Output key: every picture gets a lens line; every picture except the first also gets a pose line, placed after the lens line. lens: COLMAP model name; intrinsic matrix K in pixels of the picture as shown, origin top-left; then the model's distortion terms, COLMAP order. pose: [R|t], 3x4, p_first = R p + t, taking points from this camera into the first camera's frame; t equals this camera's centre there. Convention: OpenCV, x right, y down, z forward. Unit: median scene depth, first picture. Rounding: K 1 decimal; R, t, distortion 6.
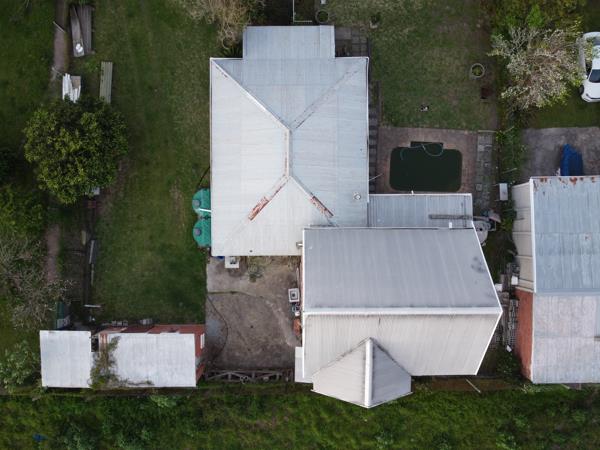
lens RADIAL K [[451.7, 0, 300.0], [0, 451.7, 225.0], [0, 0, 1]] dist [-0.002032, -0.007794]
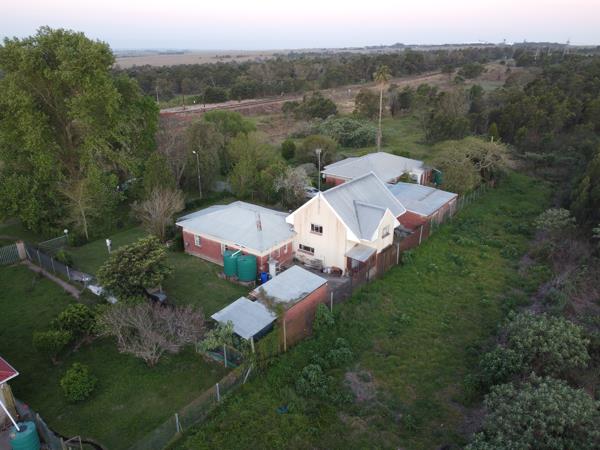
lens RADIAL K [[451.7, 0, 300.0], [0, 451.7, 225.0], [0, 0, 1]] dist [-0.002032, -0.007794]
pose [[0.602263, -0.296468, 0.741205, -1.210880], [0.798278, 0.230107, -0.556599, 0.990839], [-0.005542, 0.926907, 0.375249, 0.351792]]
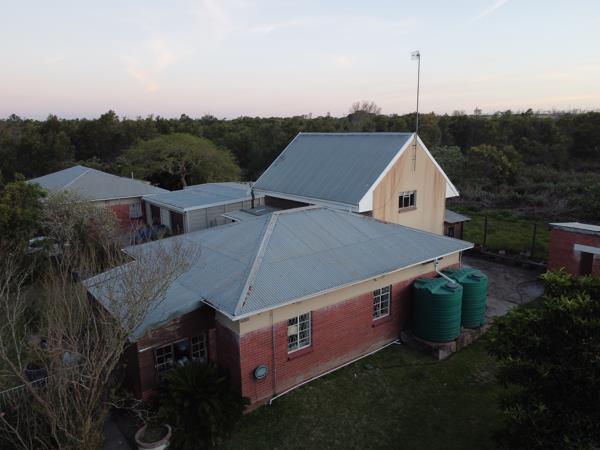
lens RADIAL K [[451.7, 0, 300.0], [0, 451.7, 225.0], [0, 0, 1]] dist [-0.002032, -0.007794]
pose [[-0.621718, -0.162053, 0.766293, -0.567473], [0.783209, -0.119825, 0.610103, -0.585881], [-0.007048, 0.979480, 0.201419, 0.829516]]
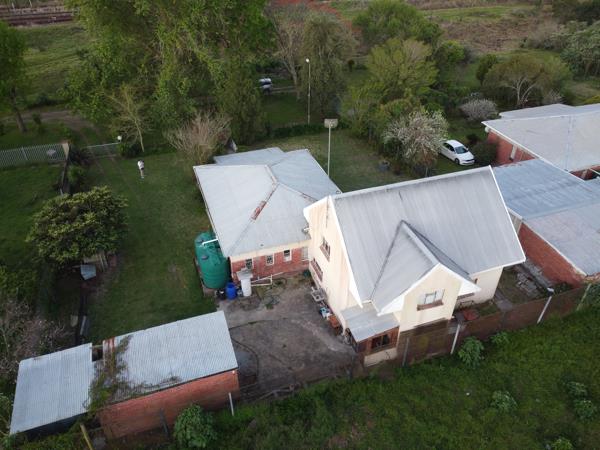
lens RADIAL K [[451.7, 0, 300.0], [0, 451.7, 225.0], [0, 0, 1]] dist [-0.002032, -0.007794]
pose [[0.945524, -0.194920, 0.260750, -0.282589], [0.325538, 0.558595, -0.762887, 0.831754], [0.003048, 0.806212, 0.591619, 0.364695]]
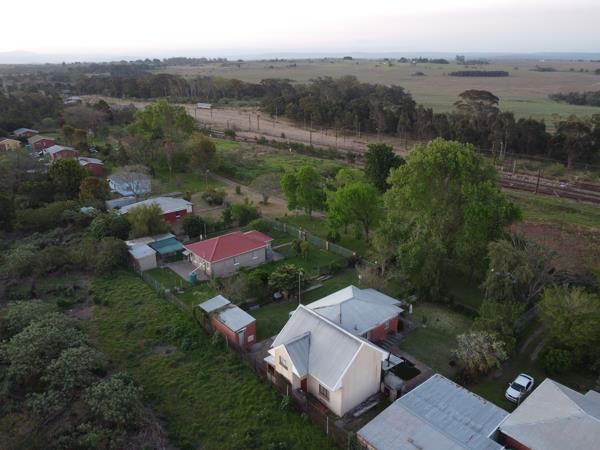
lens RADIAL K [[451.7, 0, 300.0], [0, 451.7, 225.0], [0, 0, 1]] dist [-0.002032, -0.007794]
pose [[0.641634, 0.244596, -0.726966, 1.337377], [-0.766522, 0.238316, -0.596363, 1.240147], [0.027379, 0.939882, 0.340400, -0.151375]]
